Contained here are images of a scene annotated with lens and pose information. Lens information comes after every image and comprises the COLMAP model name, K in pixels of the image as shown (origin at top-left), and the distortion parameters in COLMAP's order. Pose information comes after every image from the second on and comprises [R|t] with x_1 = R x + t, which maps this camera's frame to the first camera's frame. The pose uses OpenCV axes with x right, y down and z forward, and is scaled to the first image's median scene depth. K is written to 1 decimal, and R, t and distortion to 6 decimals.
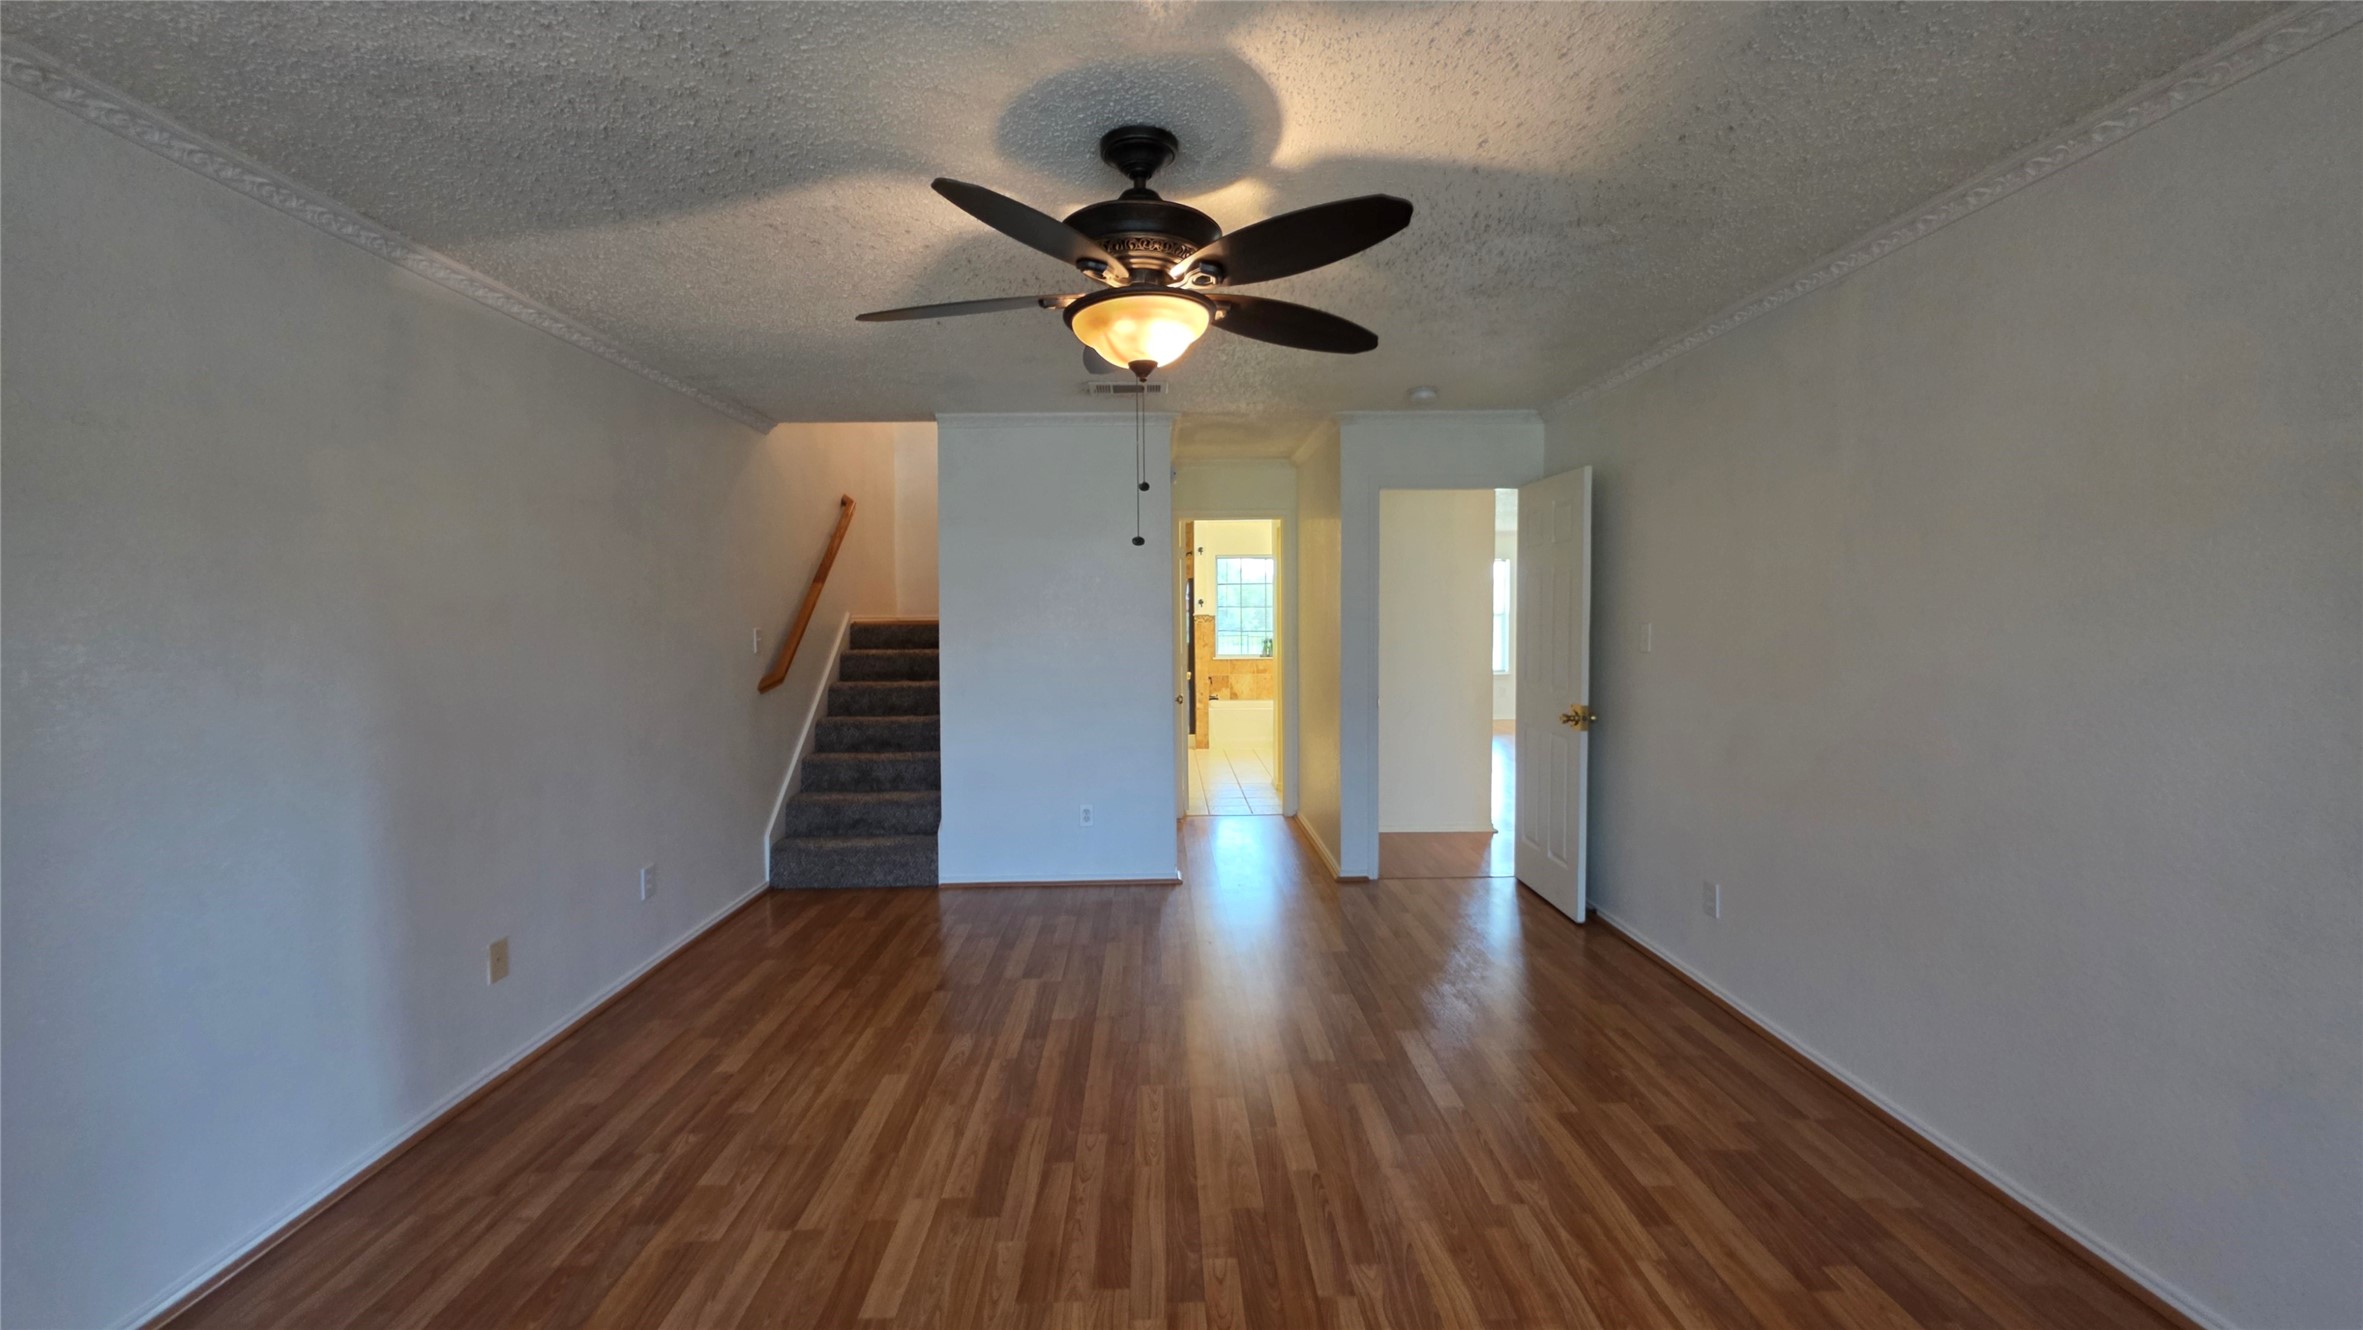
lens RADIAL K [[947.1, 0, 1177.5], [0, 947.1, 650.9], [0, 0, 1]] dist [0.001457, 0.000153]
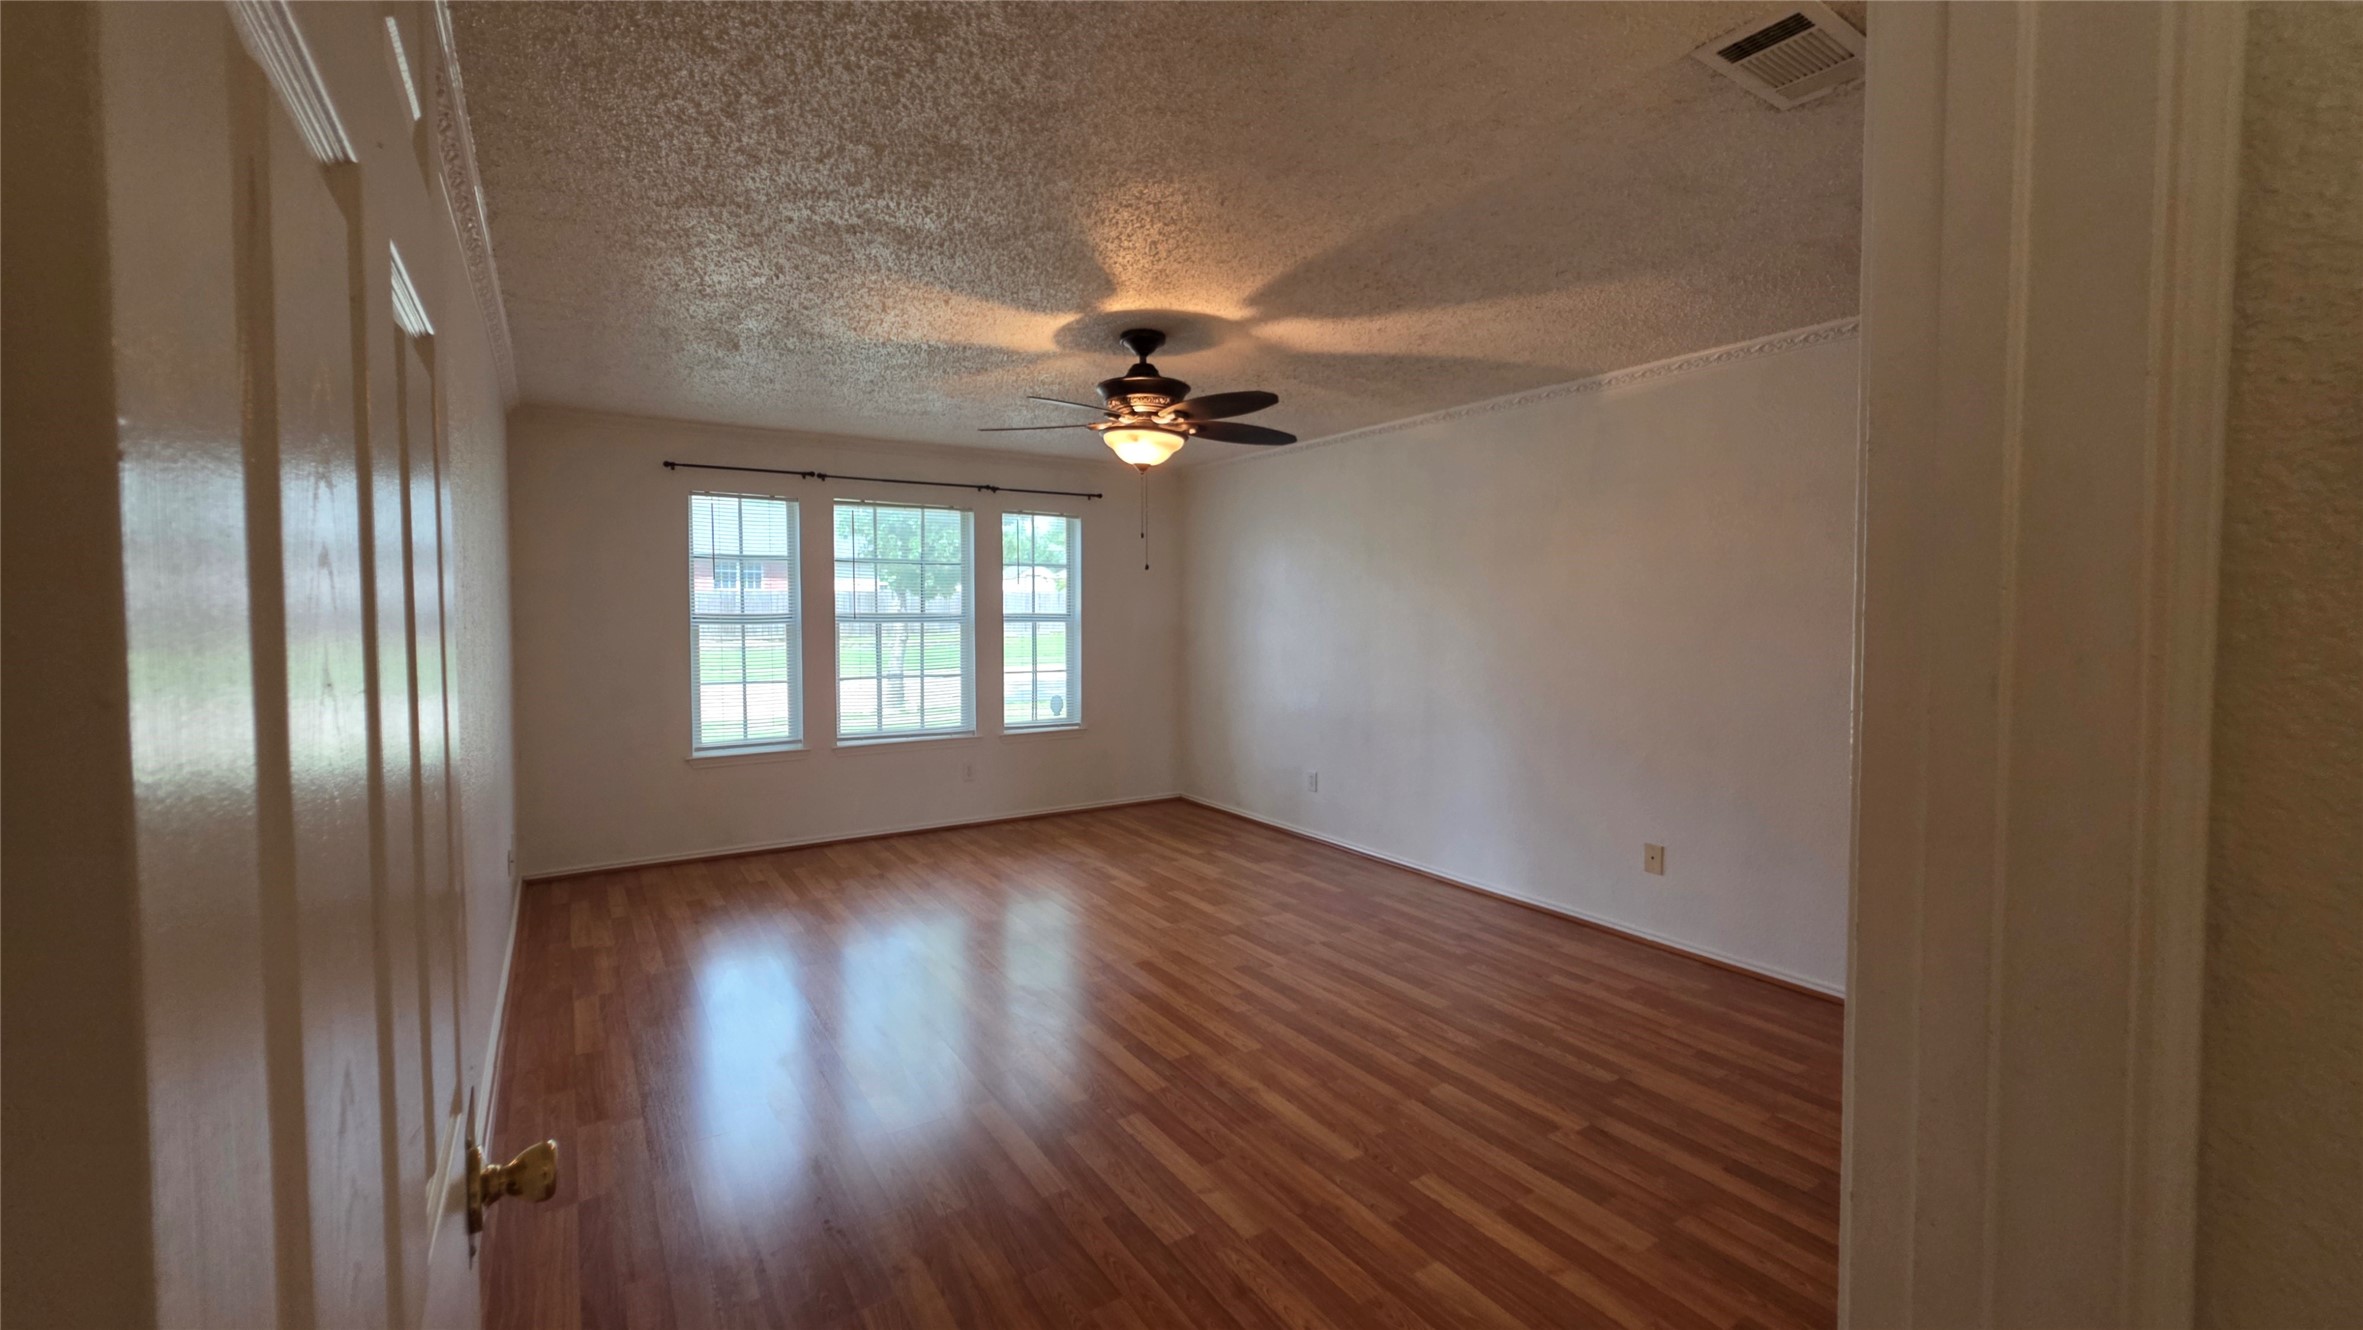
lens RADIAL K [[947.1, 0, 1177.5], [0, 947.1, 650.9], [0, 0, 1]] dist [0.001457, 0.000153]
pose [[-0.853557, 0.030532, -0.520104, 0.669245], [-0.012059, 0.996856, 0.078309, -0.084054], [0.520860, 0.073113, -0.850505, 2.077951]]
